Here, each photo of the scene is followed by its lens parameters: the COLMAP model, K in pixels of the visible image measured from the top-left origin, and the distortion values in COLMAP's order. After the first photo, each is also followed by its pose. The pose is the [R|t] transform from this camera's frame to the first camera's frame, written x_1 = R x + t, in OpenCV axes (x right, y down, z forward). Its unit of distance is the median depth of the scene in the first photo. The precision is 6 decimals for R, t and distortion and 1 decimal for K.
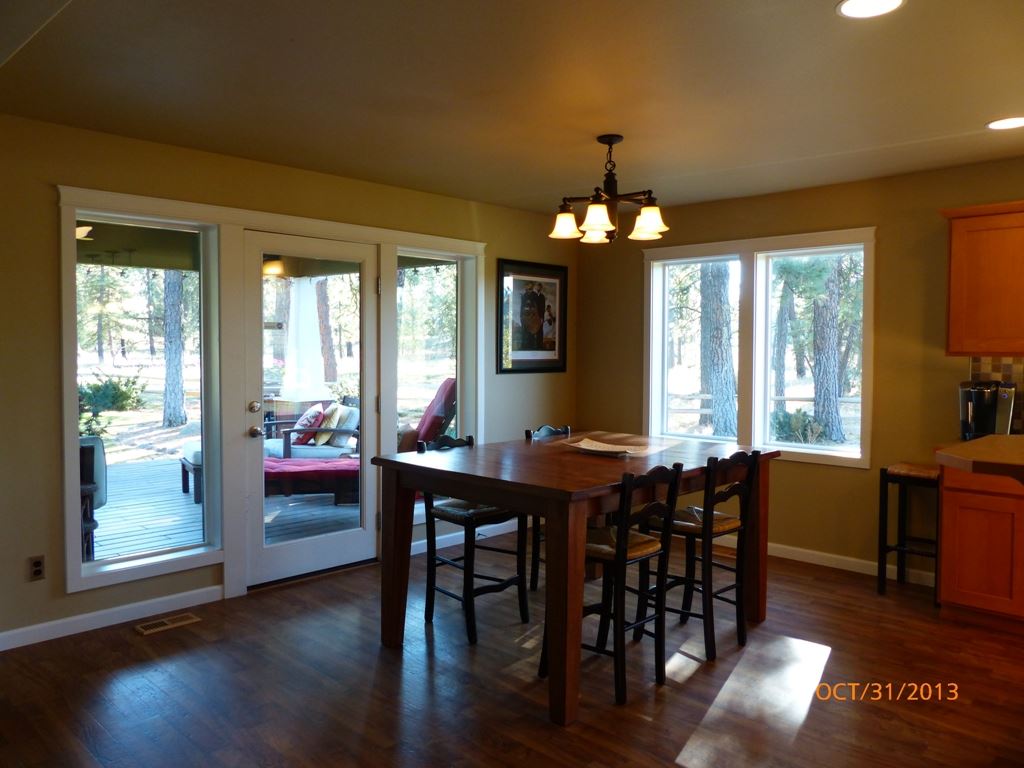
lens RADIAL K [[776.8, 0, 512.0], [0, 776.8, 384.0], [0, 0, 1]] dist [-0.005081, -0.004114]
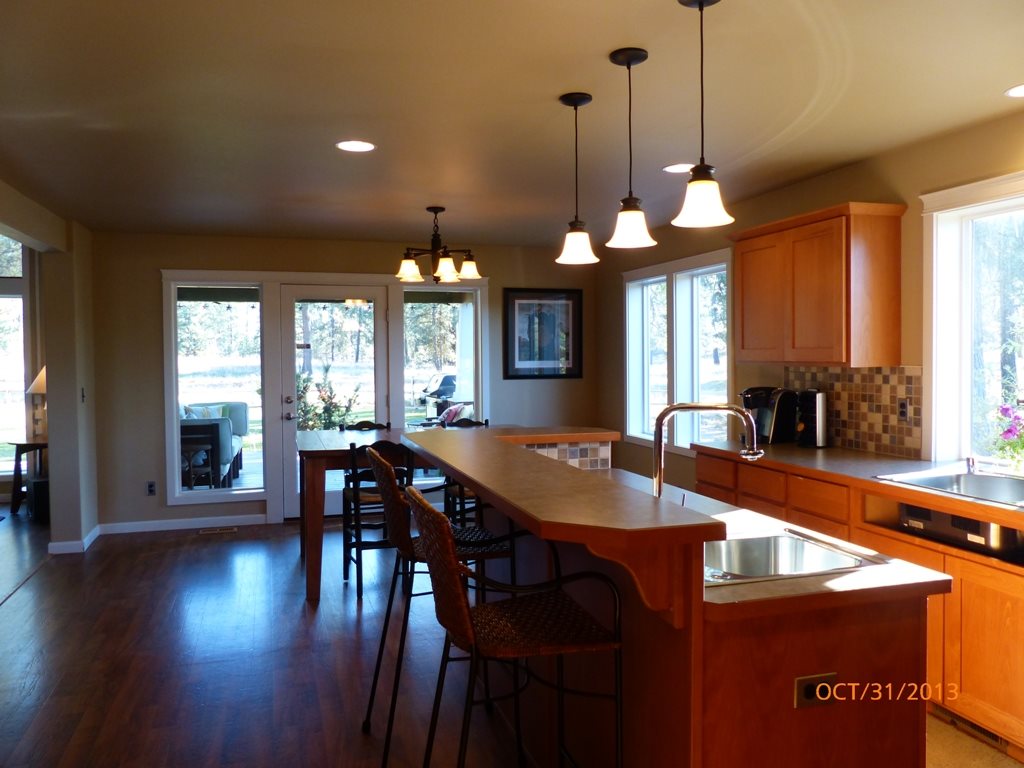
lens RADIAL K [[776.8, 0, 512.0], [0, 776.8, 384.0], [0, 0, 1]] dist [-0.005081, -0.004114]
pose [[0.879006, 0.007320, -0.476755, 0.760132], [-0.011316, 0.999921, -0.005512, 0.001676], [0.476677, 0.010240, 0.879019, -0.125431]]
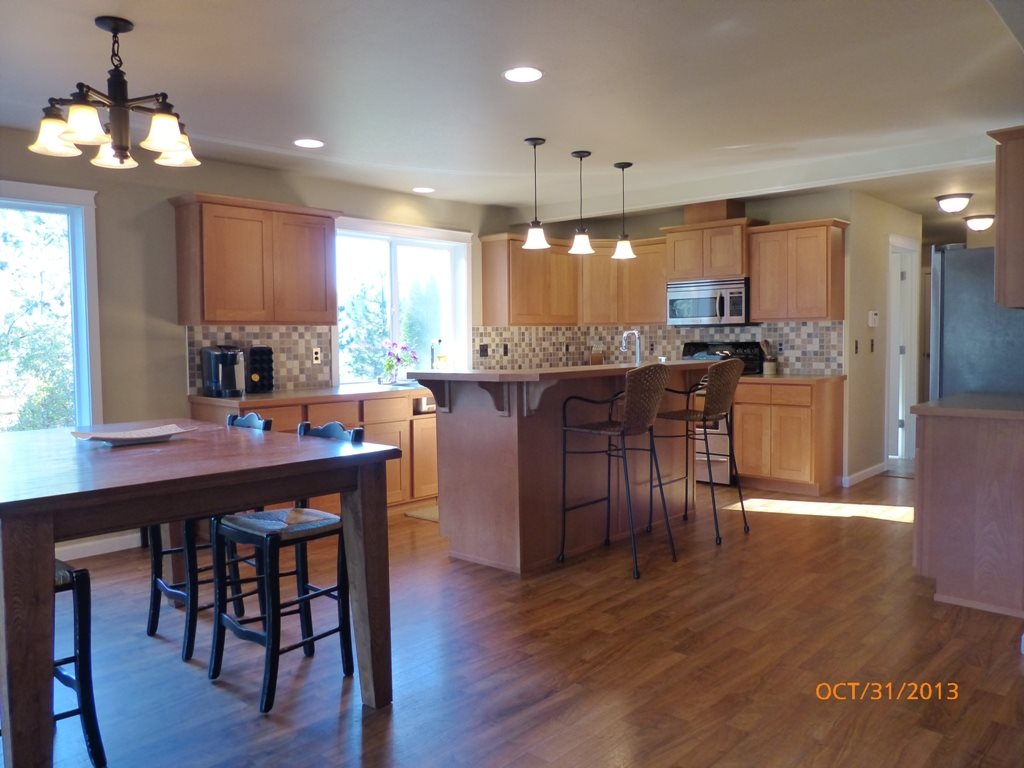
lens RADIAL K [[776.8, 0, 512.0], [0, 776.8, 384.0], [0, 0, 1]] dist [-0.005081, -0.004114]
pose [[-0.016272, -0.061058, 0.998002, -0.557825], [0.059079, 0.996331, 0.061919, 0.007013], [-0.998121, 0.059968, -0.012606, 0.548714]]
